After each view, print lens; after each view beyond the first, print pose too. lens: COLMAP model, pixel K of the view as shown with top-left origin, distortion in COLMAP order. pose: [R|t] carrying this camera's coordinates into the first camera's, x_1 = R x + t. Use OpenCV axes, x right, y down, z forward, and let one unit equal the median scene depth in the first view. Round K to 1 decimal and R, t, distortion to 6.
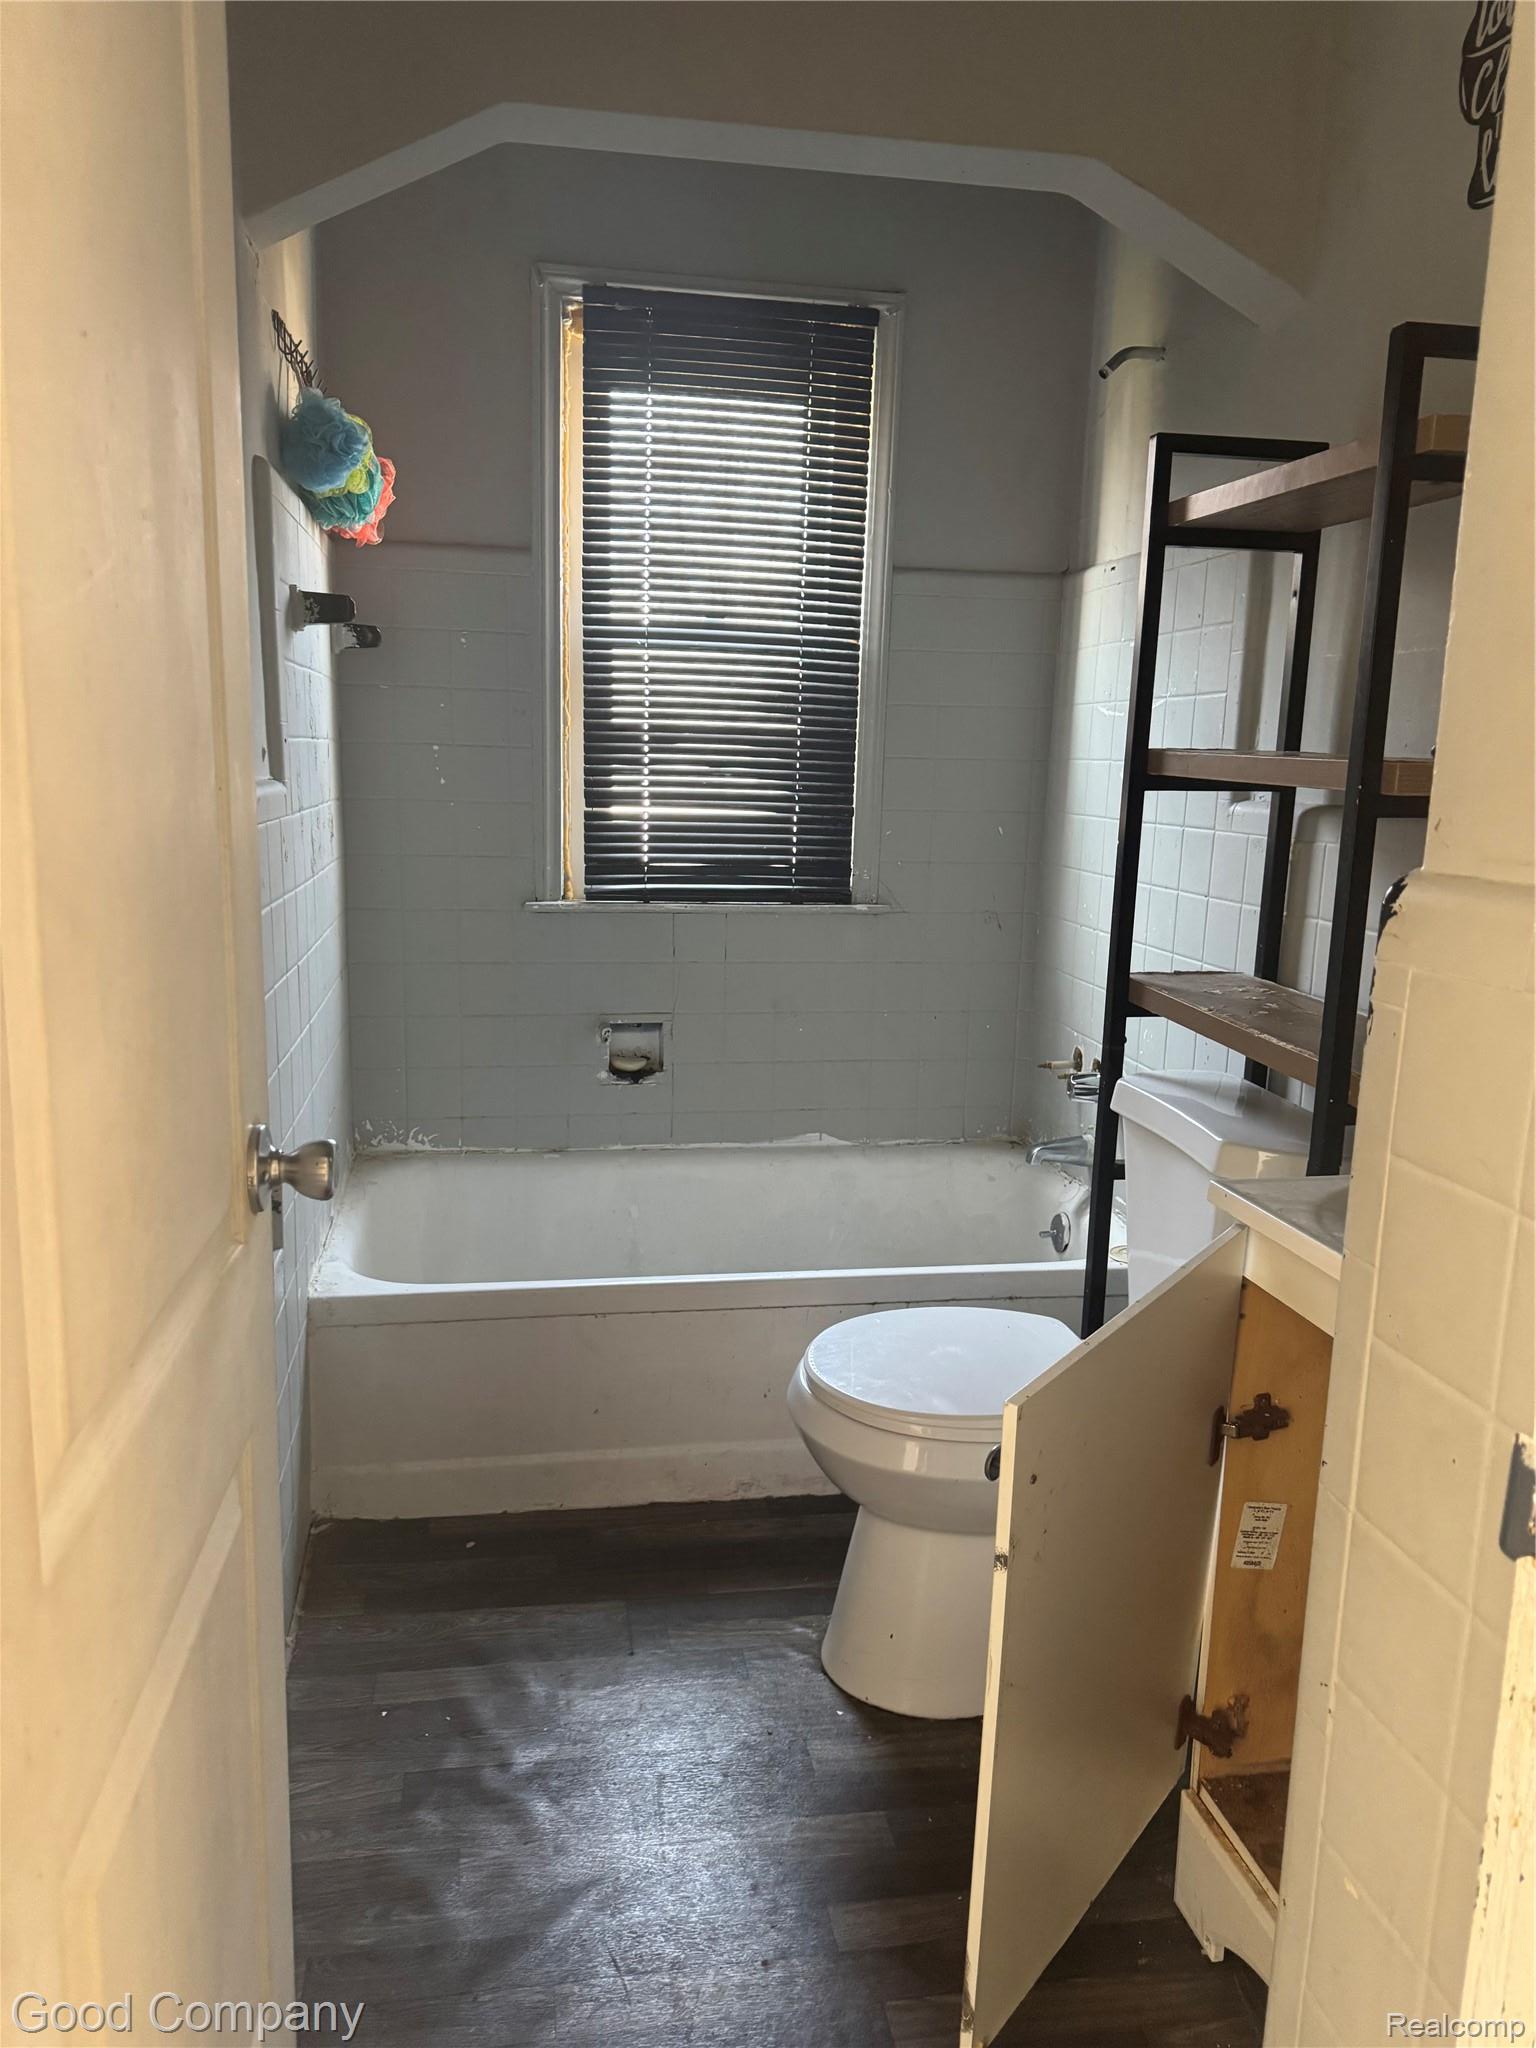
lens RADIAL K [[1442.2, 0, 768.0], [0, 1442.2, 1024.0], [0, 0, 1]] dist [0.080011, -0.091147]
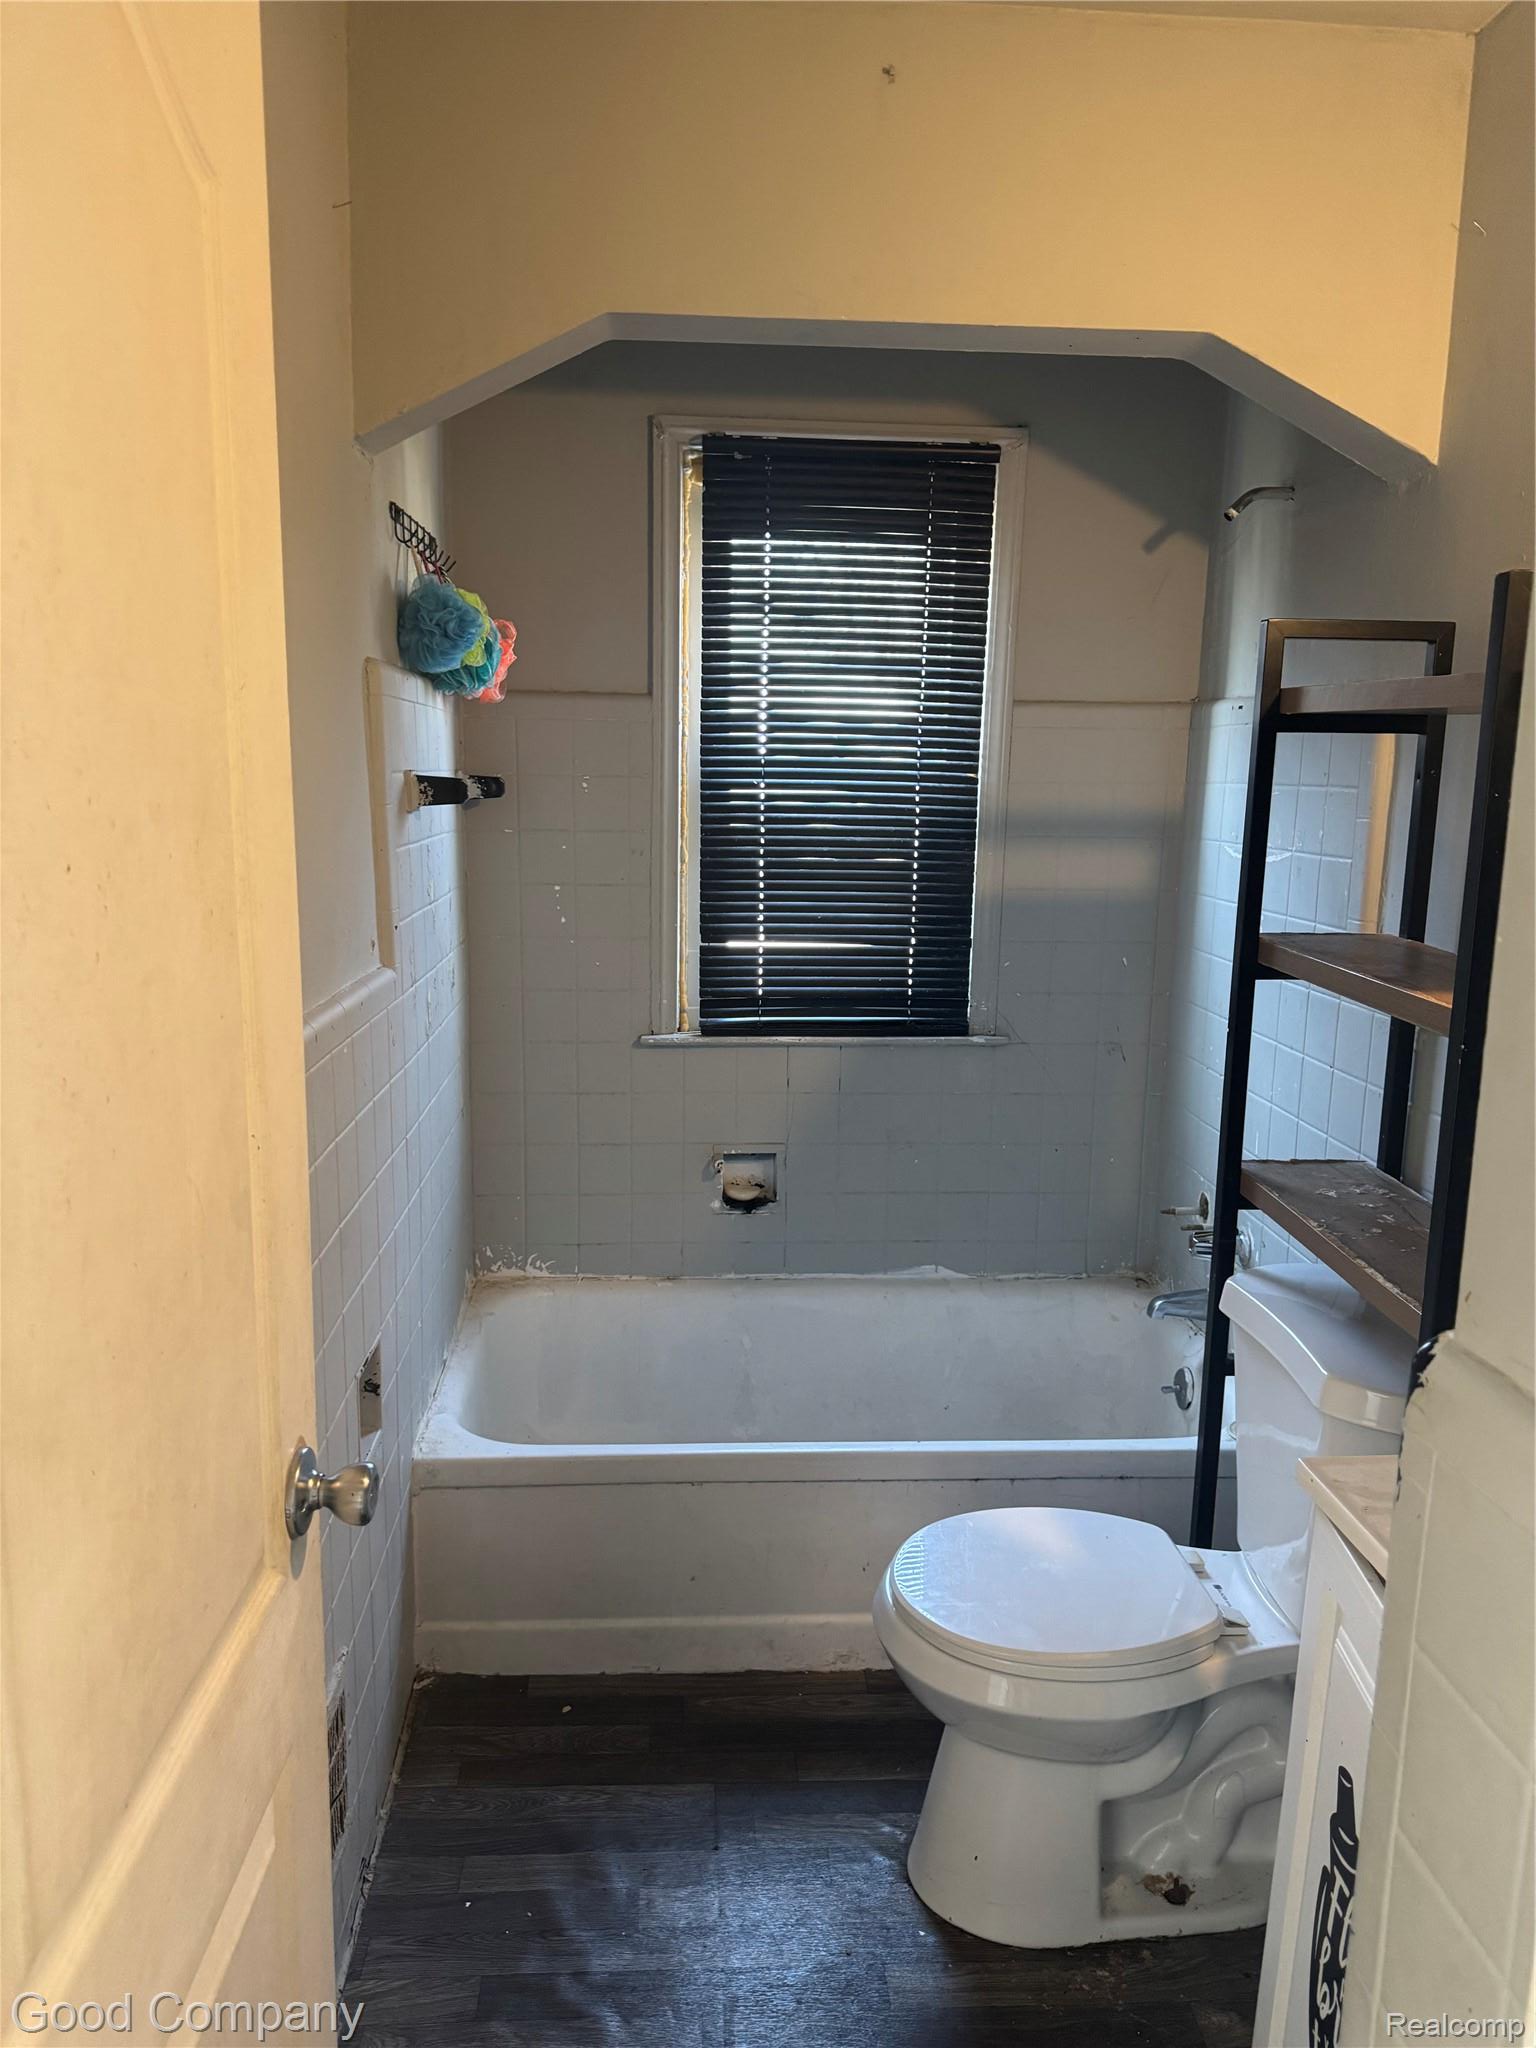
lens RADIAL K [[1440.0, 0, 770.4], [0, 1440.0, 1031.7], [0, 0, 1]] dist [0.124804, -0.189214]
pose [[0.994117, 0.010162, -0.107829, 0.038283], [-0.011107, 0.999905, -0.008168, -0.098762], [0.107736, 0.009318, 0.994136, 0.004846]]
